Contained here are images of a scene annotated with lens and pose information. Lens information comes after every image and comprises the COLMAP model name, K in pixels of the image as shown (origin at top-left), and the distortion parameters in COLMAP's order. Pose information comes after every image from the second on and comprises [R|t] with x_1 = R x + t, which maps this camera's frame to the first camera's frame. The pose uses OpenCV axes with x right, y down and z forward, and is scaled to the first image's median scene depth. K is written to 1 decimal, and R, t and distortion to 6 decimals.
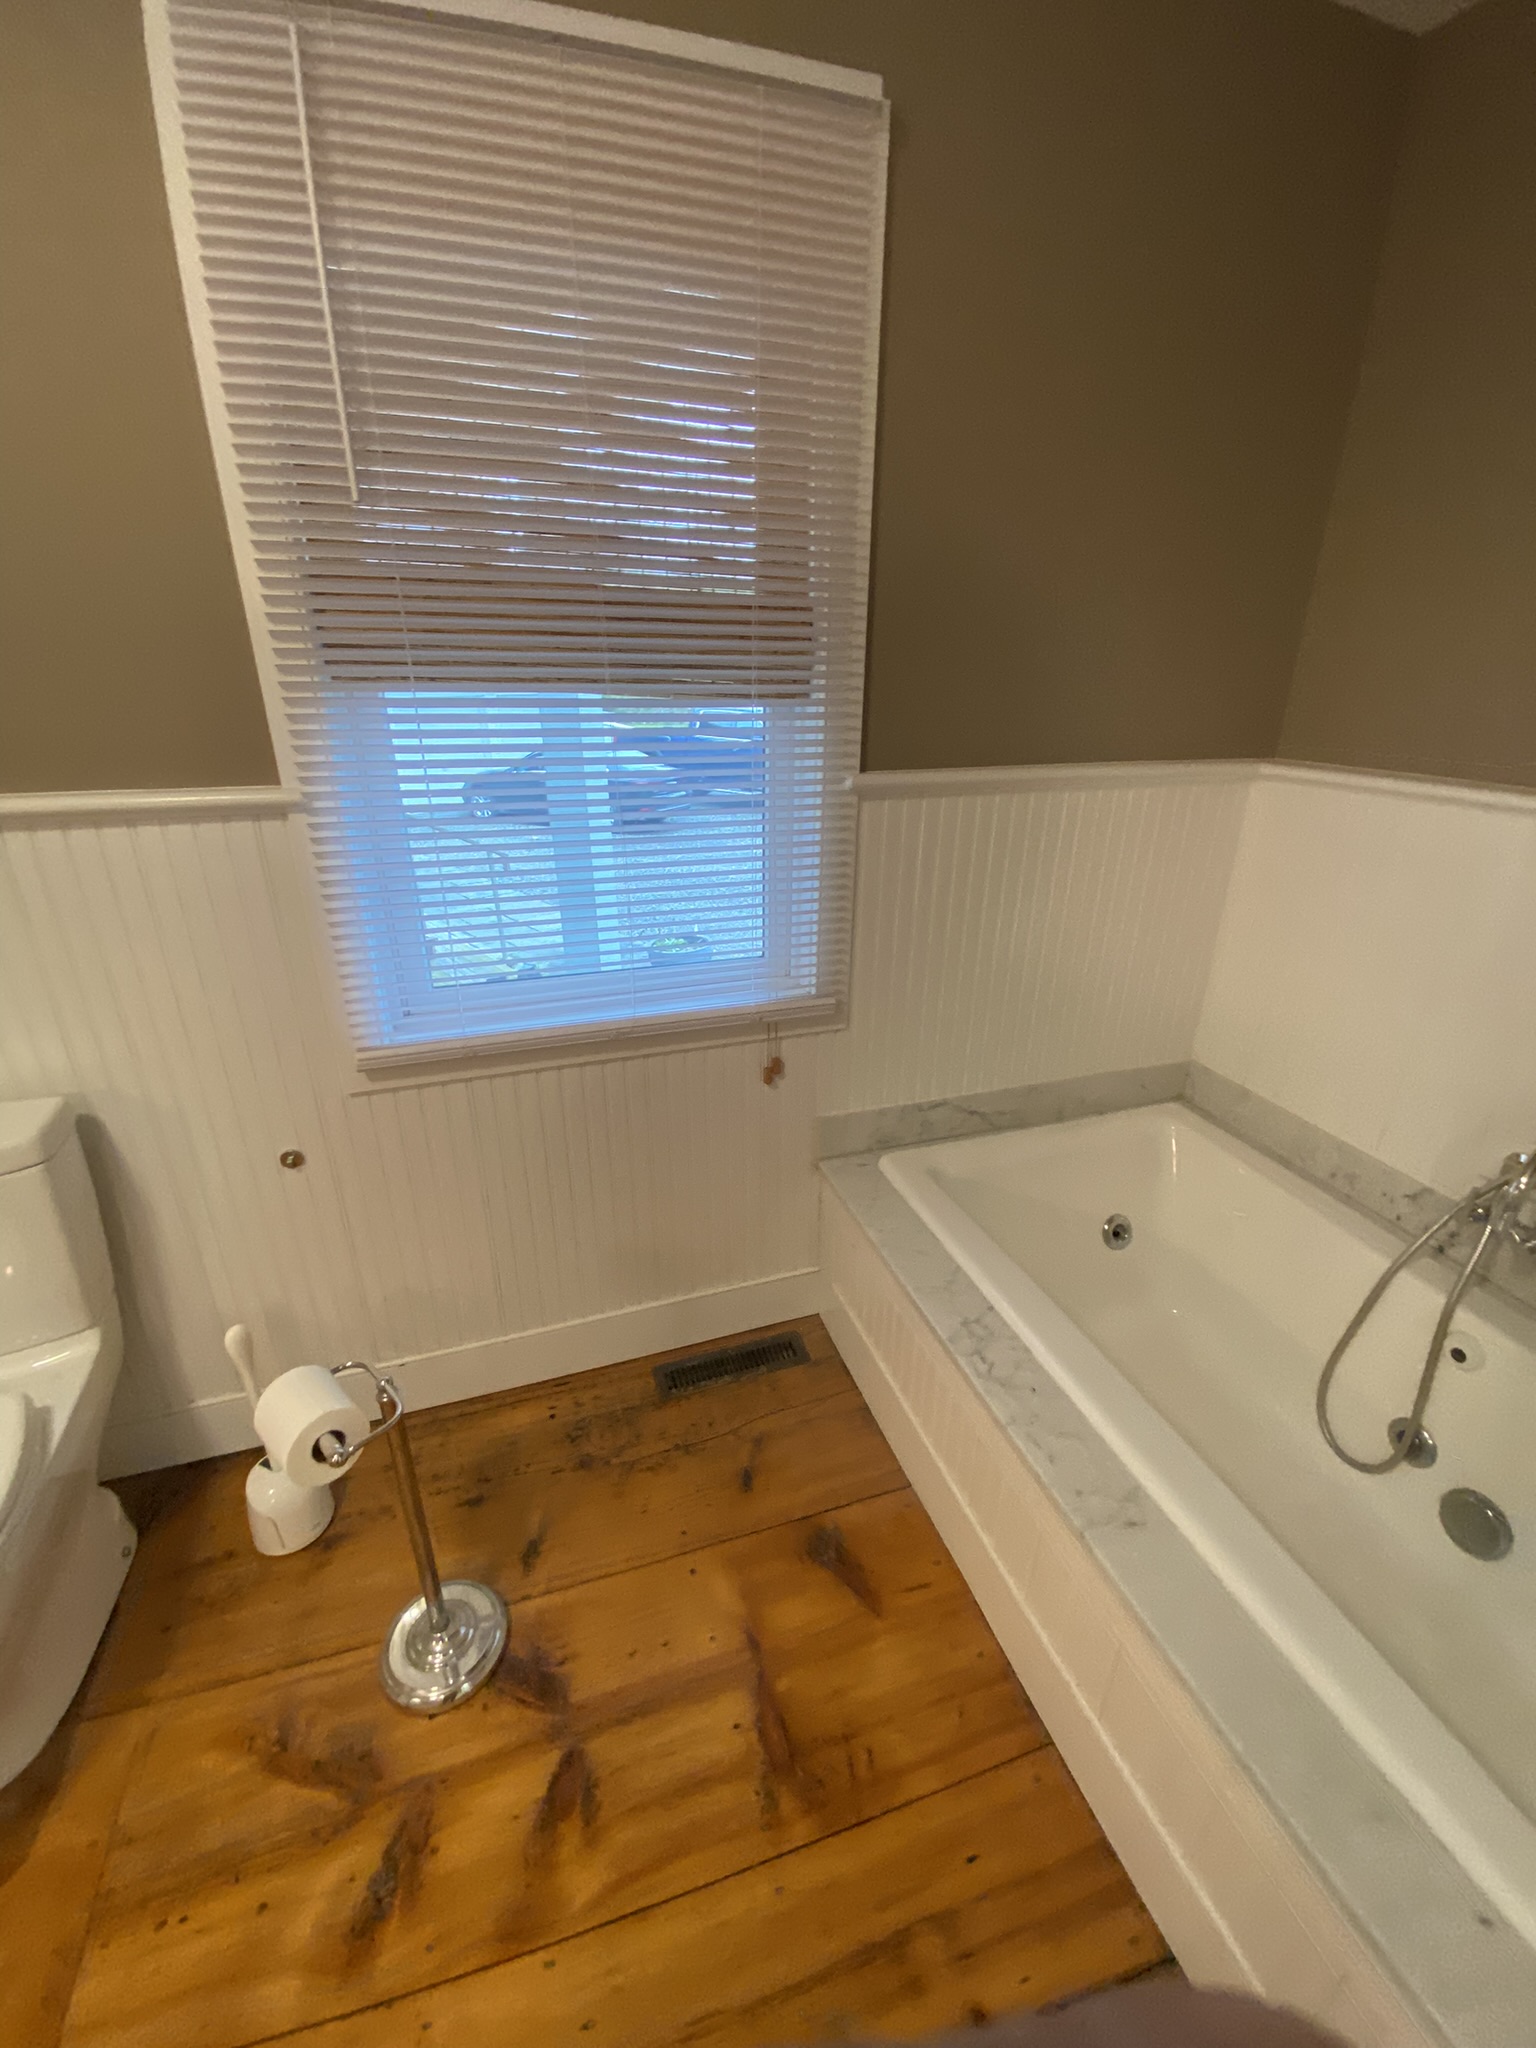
lens RADIAL K [[820.6, 0, 769.9], [0, 820.6, 1019.3], [0, 0, 1]] dist [0.004397, -0.014206]
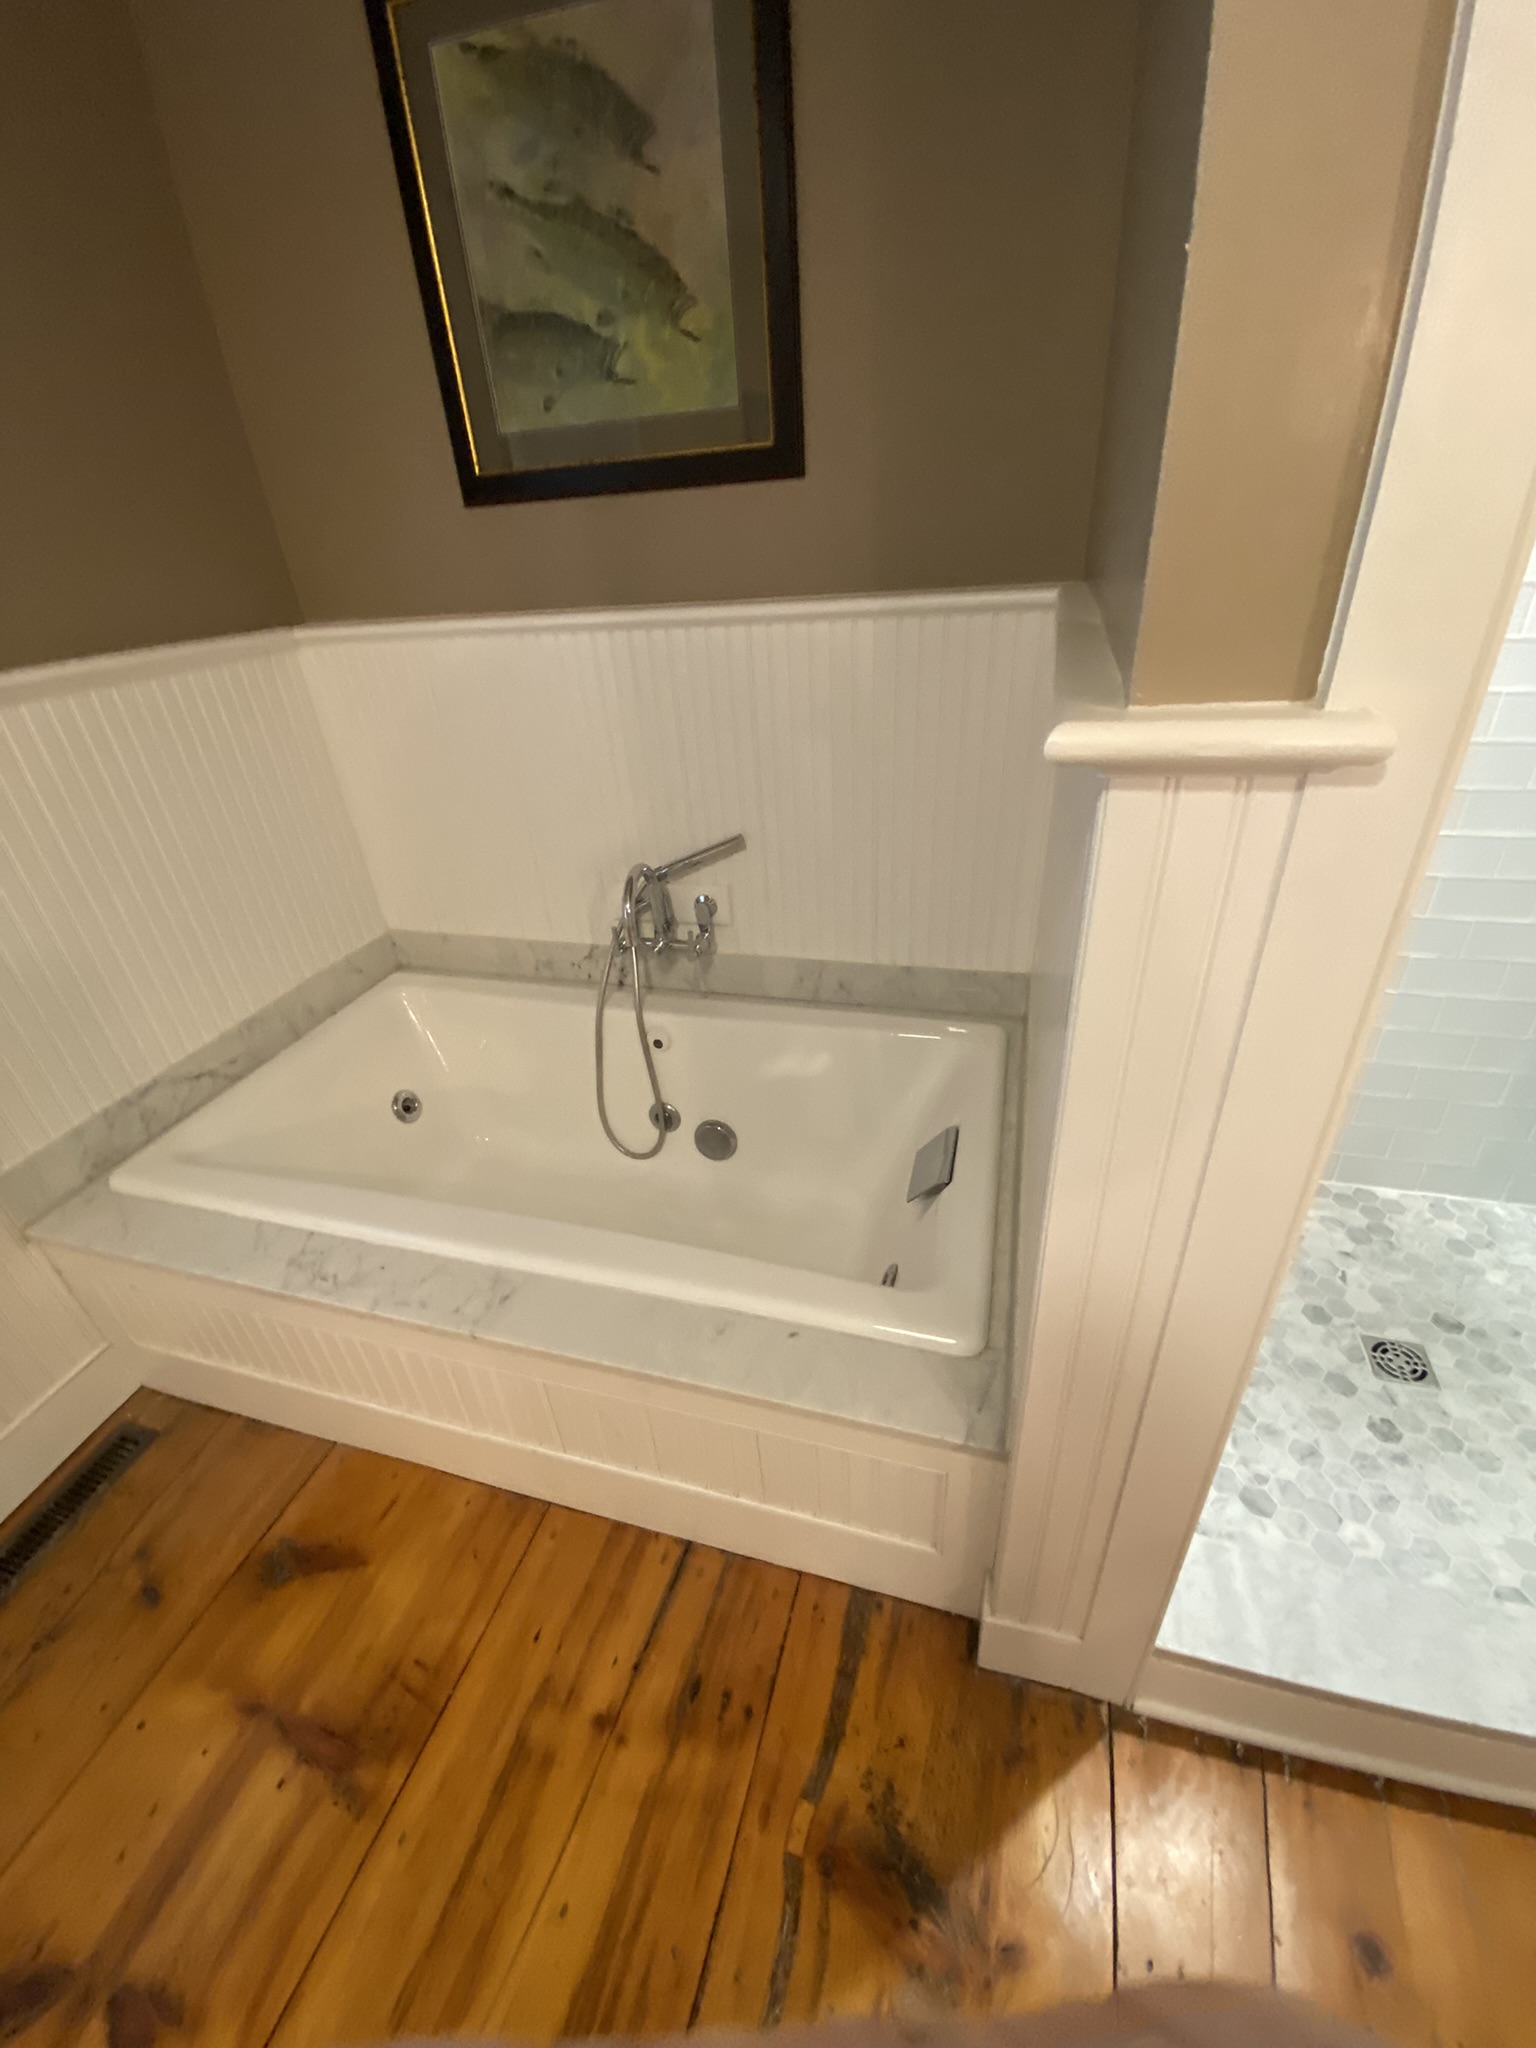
lens RADIAL K [[820.6, 0, 767.7], [0, 820.6, 1010.1], [0, 0, 1]] dist [0.004397, -0.014206]
pose [[0.568989, -0.449450, 0.688656, 0.025544], [0.381109, 0.886189, 0.263486, 0.060248], [-0.728703, 0.112532, 0.675521, -0.056110]]
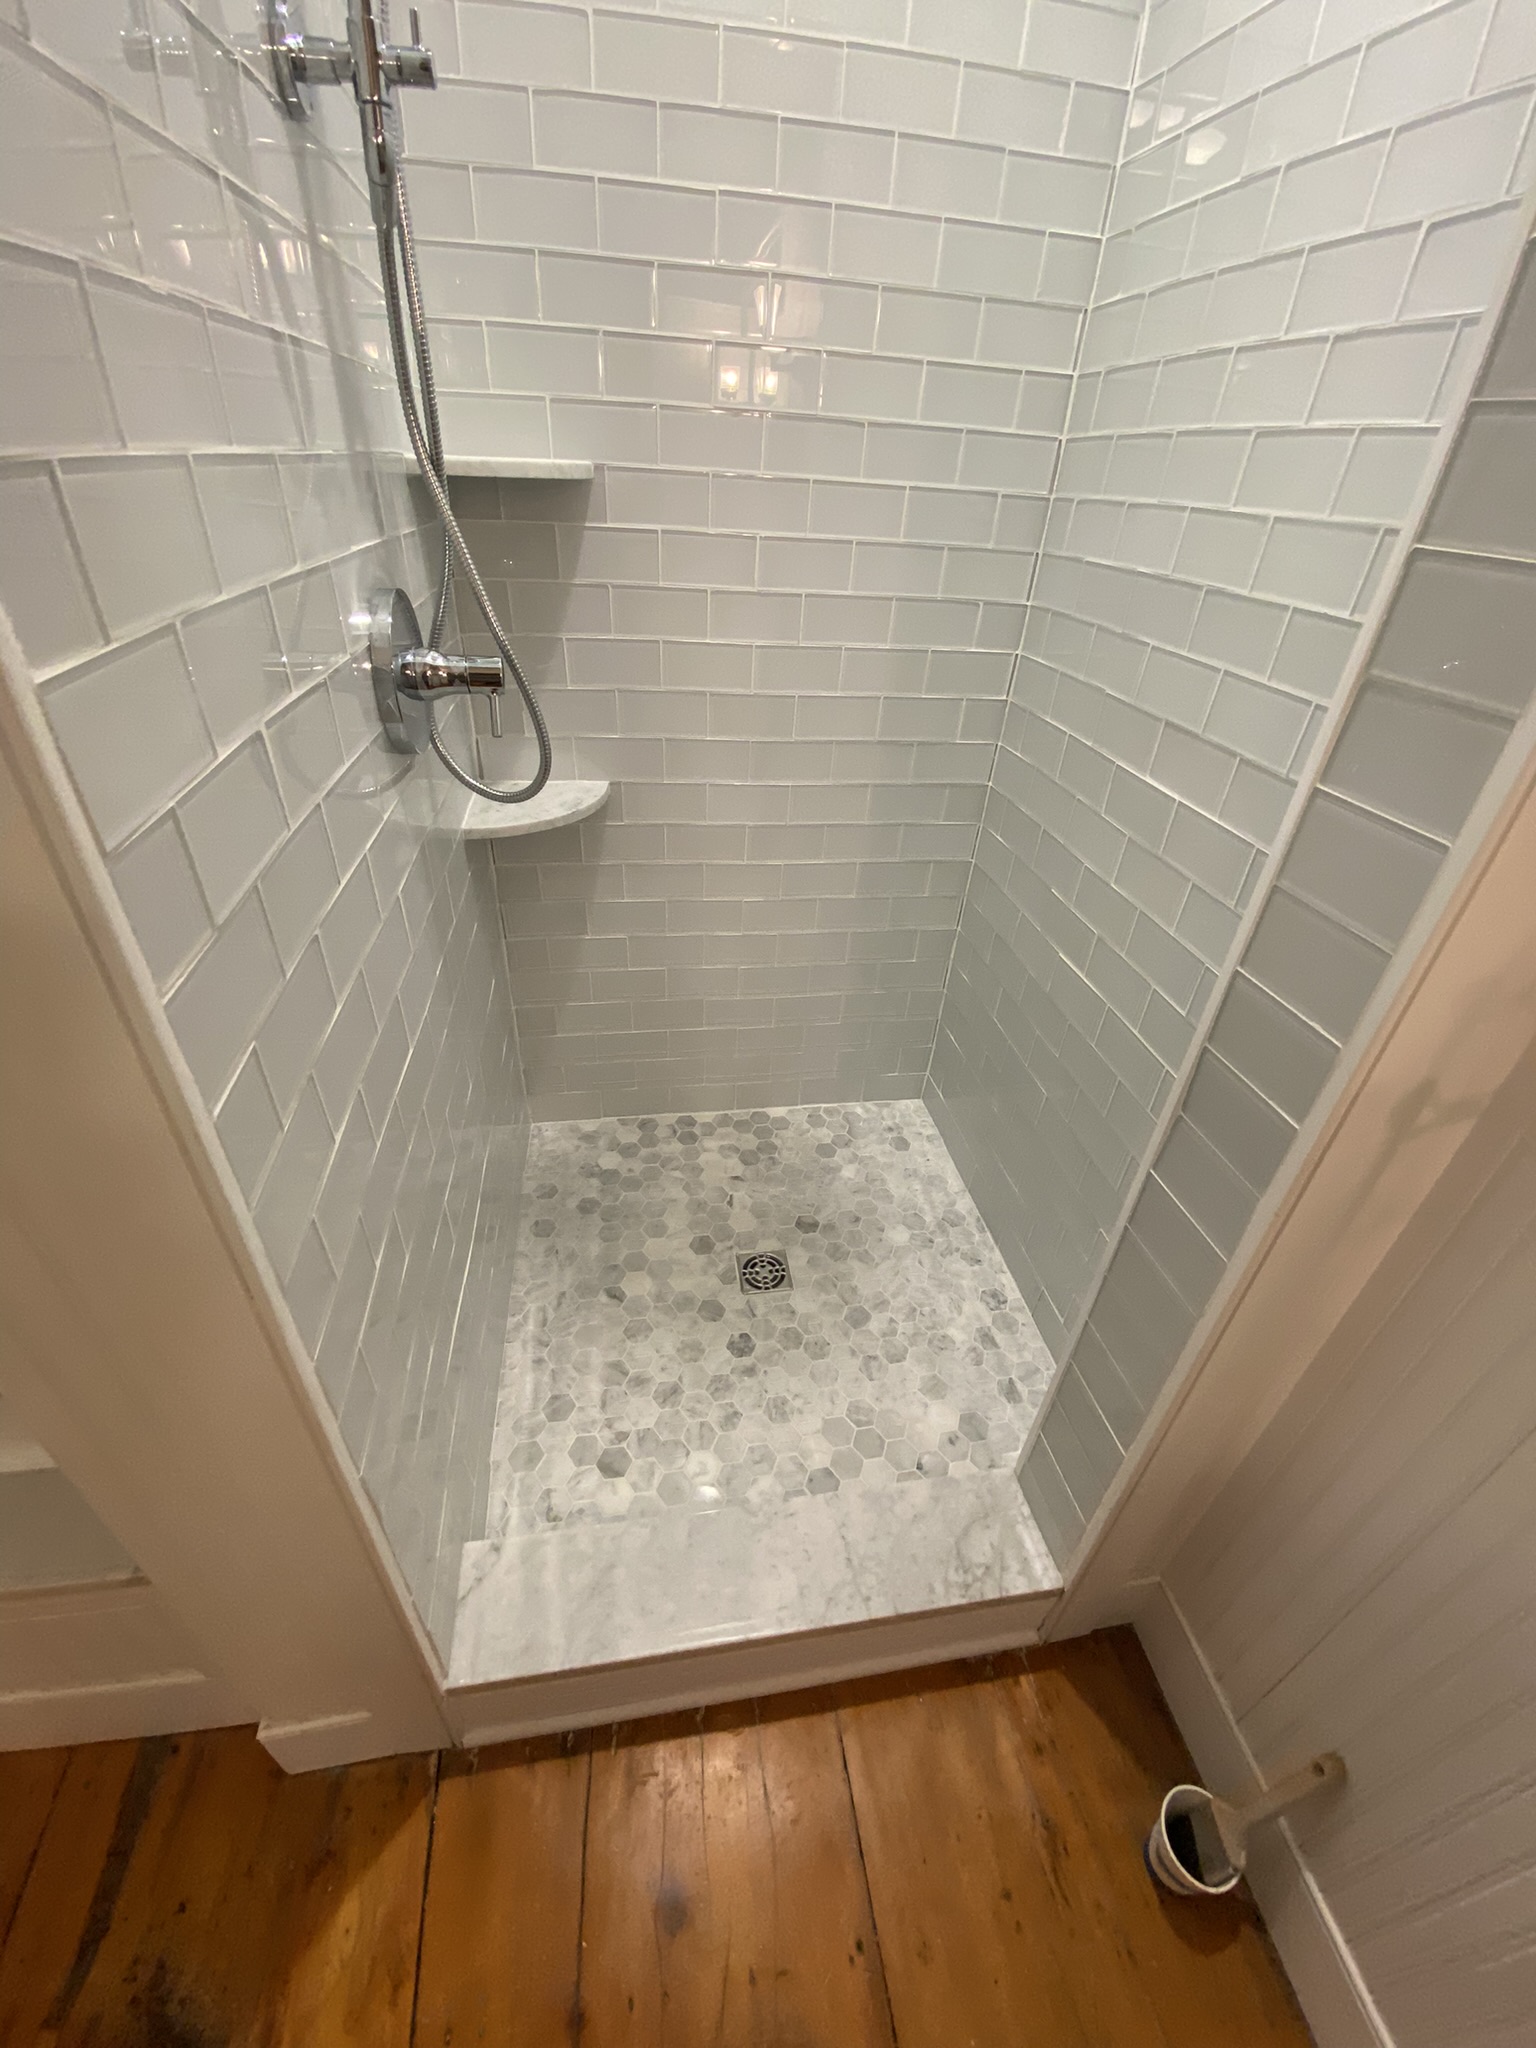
lens RADIAL K [[820.6, 0, 767.5], [0, 820.6, 1015.1], [0, 0, 1]] dist [0.004397, -0.014206]
pose [[0.147871, -0.548069, 0.823259, 0.216721], [0.322095, 0.813715, 0.483862, 0.173257], [-0.935088, 0.193619, 0.296855, -0.257914]]
